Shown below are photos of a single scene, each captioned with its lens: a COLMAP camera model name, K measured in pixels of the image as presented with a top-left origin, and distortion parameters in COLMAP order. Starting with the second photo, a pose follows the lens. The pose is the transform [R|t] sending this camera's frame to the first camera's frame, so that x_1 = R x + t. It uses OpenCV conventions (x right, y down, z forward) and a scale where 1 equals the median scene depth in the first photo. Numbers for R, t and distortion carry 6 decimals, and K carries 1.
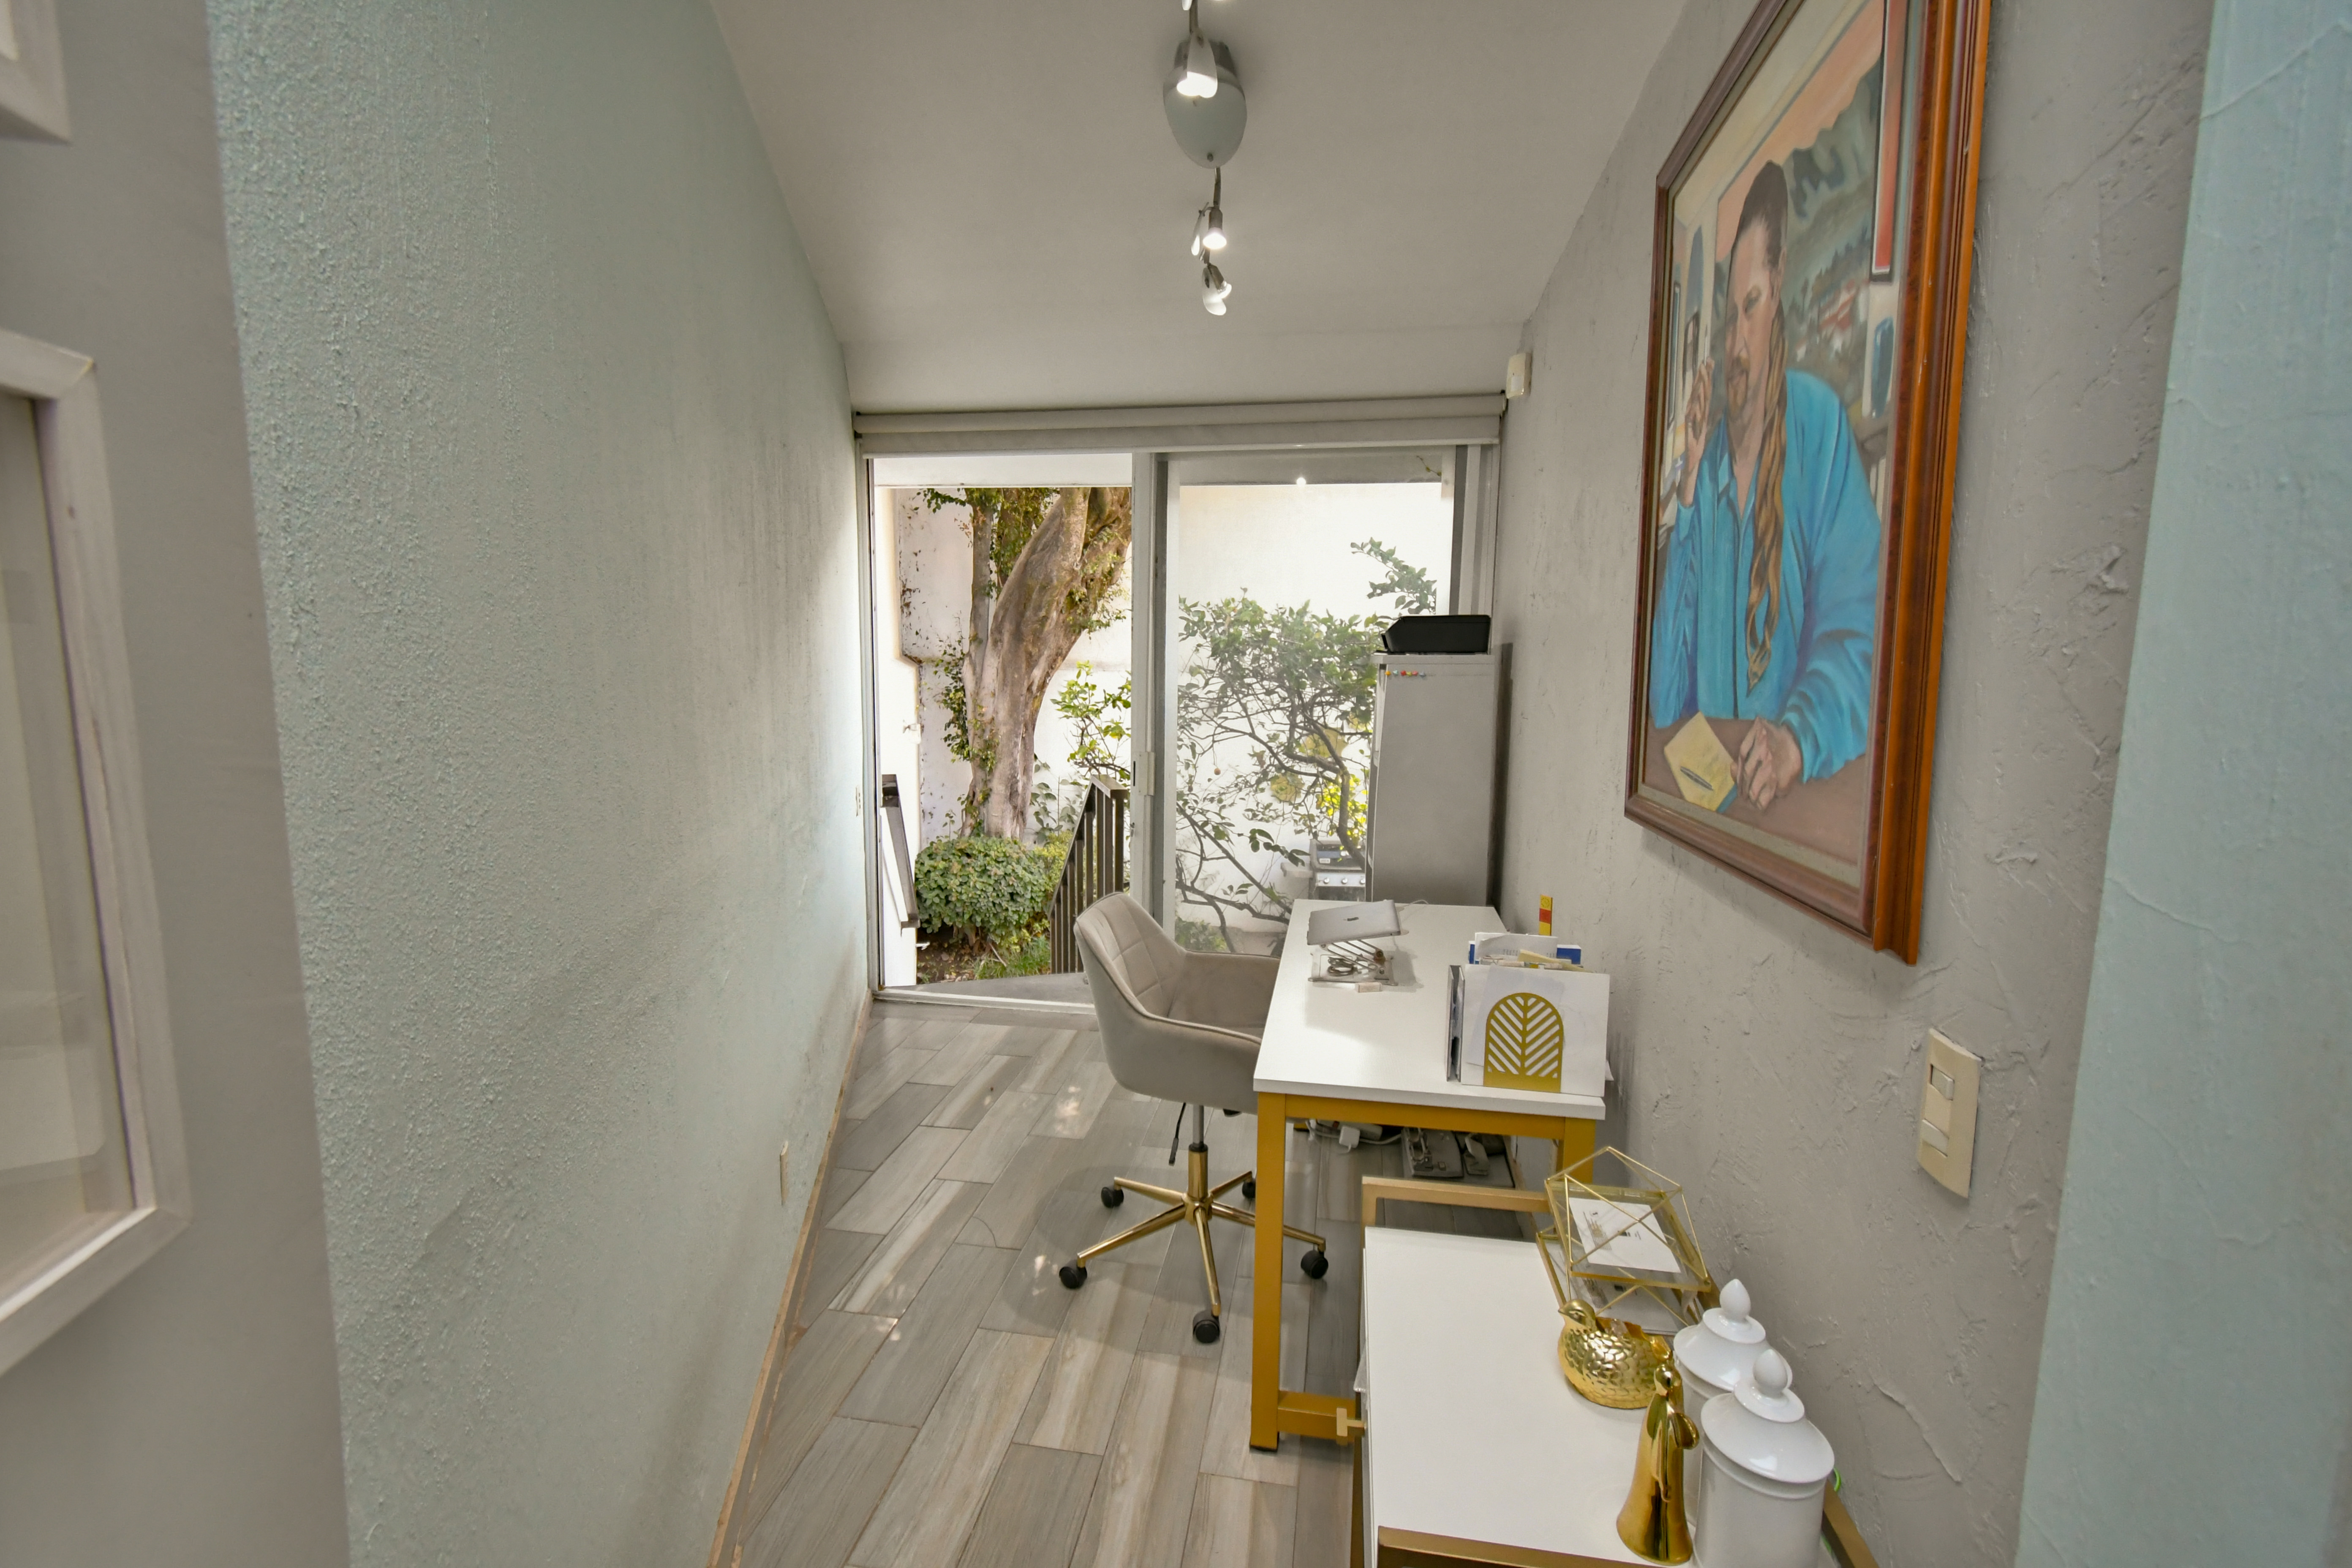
lens RADIAL K [[1036.3, 0, 1176.0], [0, 1036.3, 784.0], [0, 0, 1]] dist [-0.000605, -0.000342]
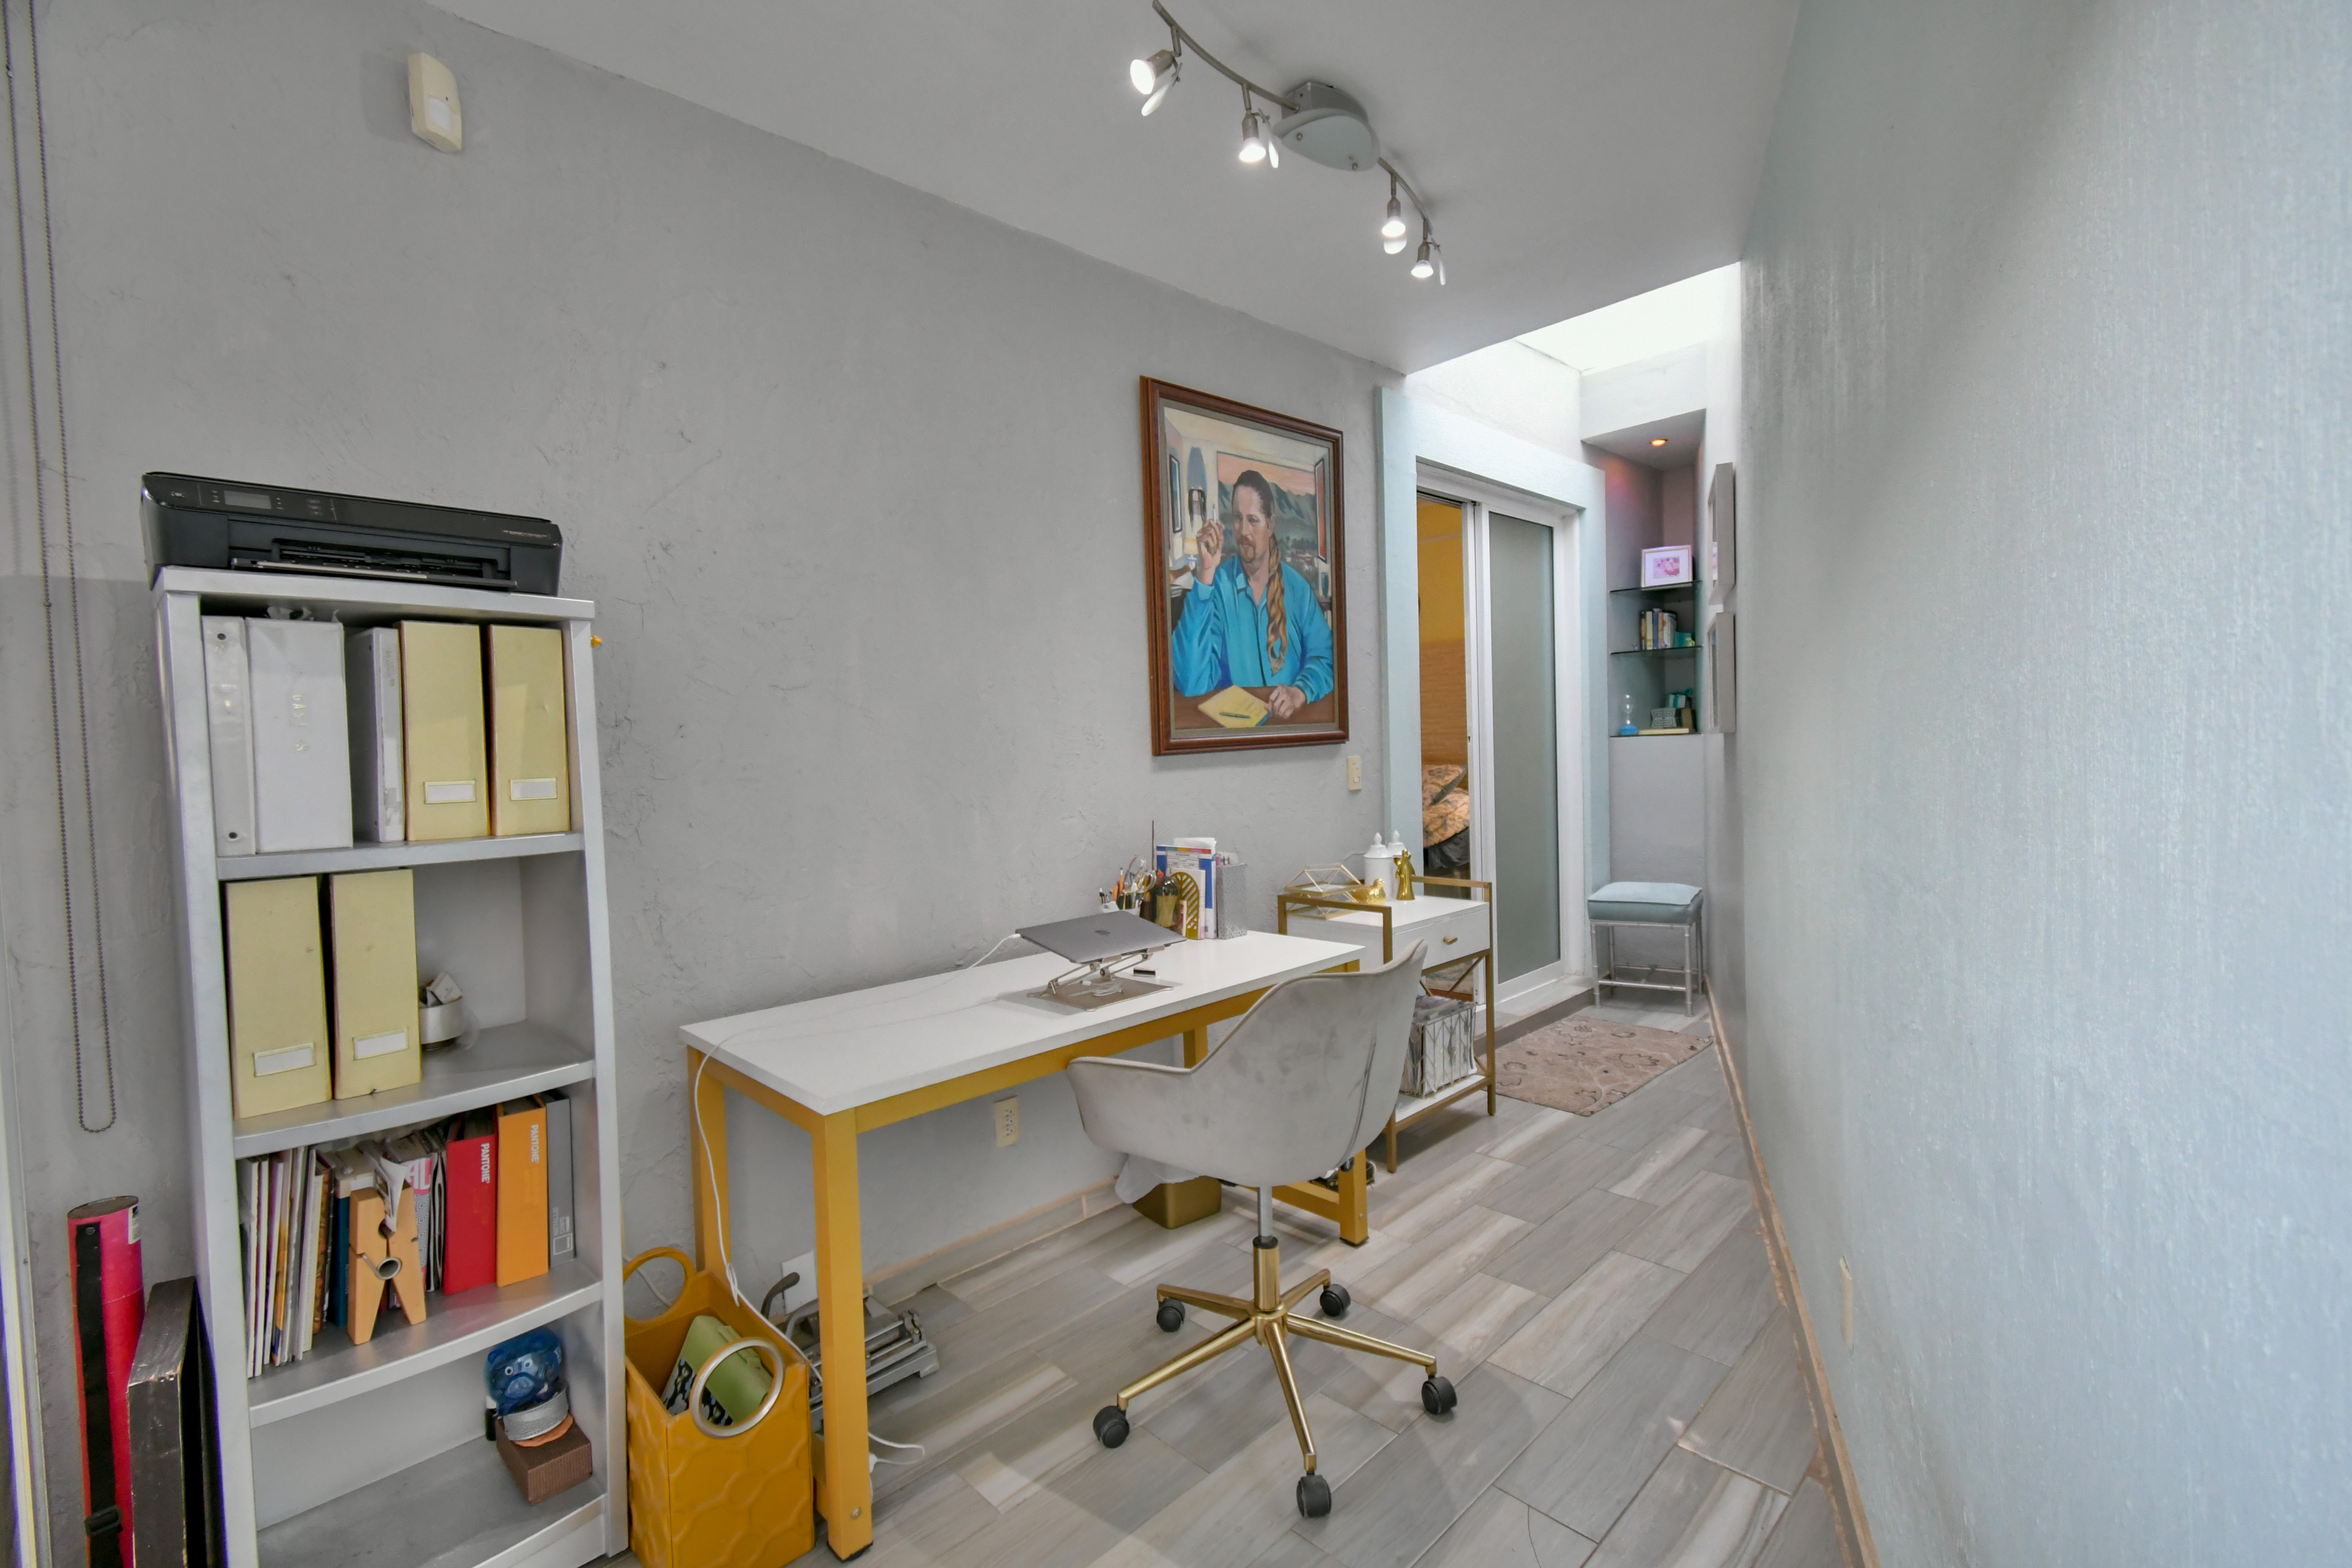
lens RADIAL K [[1036.3, 0, 1176.0], [0, 1036.3, 784.0], [0, 0, 1]] dist [-0.000605, -0.000342]
pose [[-0.813619, -0.006688, 0.581359, -0.474479], [0.095906, 0.984692, 0.145549, -0.137329], [-0.573433, 0.174177, -0.800523, 2.023052]]
